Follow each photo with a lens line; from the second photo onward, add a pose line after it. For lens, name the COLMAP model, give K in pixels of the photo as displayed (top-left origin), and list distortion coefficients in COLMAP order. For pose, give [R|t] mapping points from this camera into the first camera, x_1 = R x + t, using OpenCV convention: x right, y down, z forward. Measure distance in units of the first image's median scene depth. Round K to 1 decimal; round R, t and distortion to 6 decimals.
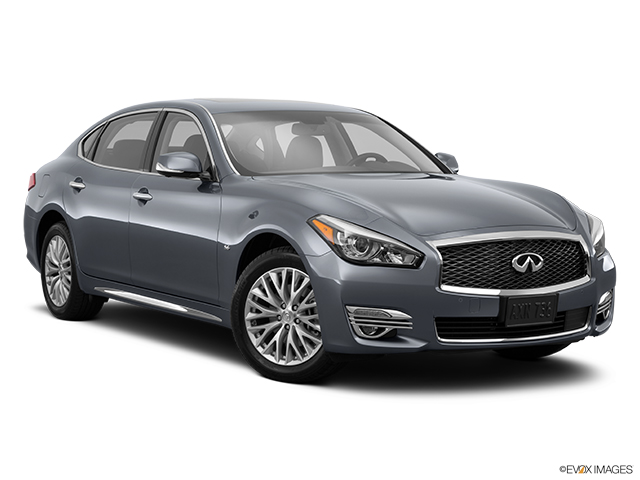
lens RADIAL K [[1237.7, 0, 320.2], [0, 1237.7, 240.6], [0, 0, 1]] dist [0.243241, 0.000000]
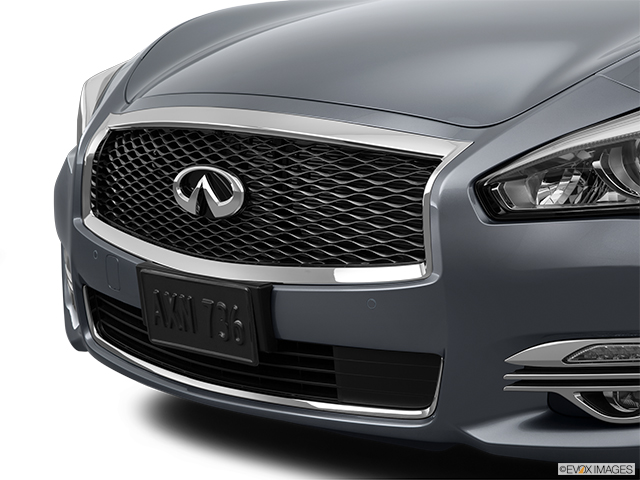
lens RADIAL K [[1465.8, 0, 324.6], [0, 1465.8, 233.2], [0, 0, 1]] dist [0.183780, 0.000000]
pose [[0.236289, 0.139909, -0.961558, 0.614459], [-0.057966, 0.989847, 0.129781, -0.030611], [0.969952, 0.025072, 0.242000, 0.929801]]
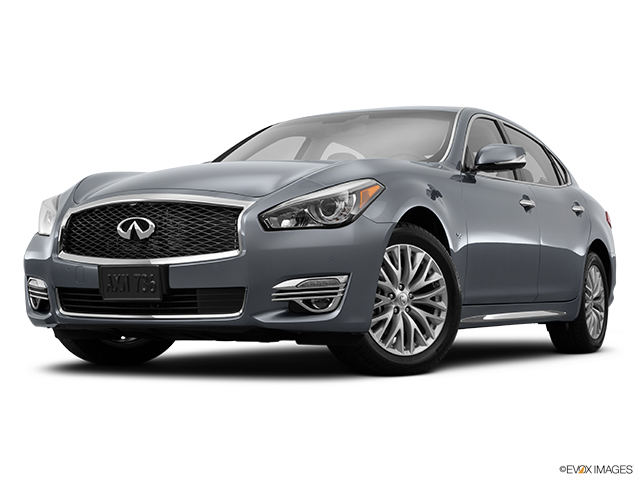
lens RADIAL K [[1130.2, 0, 319.7], [0, 1130.2, 239.1], [0, 0, 1]] dist [0.124370, 0.000000]
pose [[0.494630, -0.045538, -0.867910, 0.921070], [-0.056906, 0.994786, -0.084626, 0.085082], [0.867239, 0.091248, 0.489460, 0.727651]]
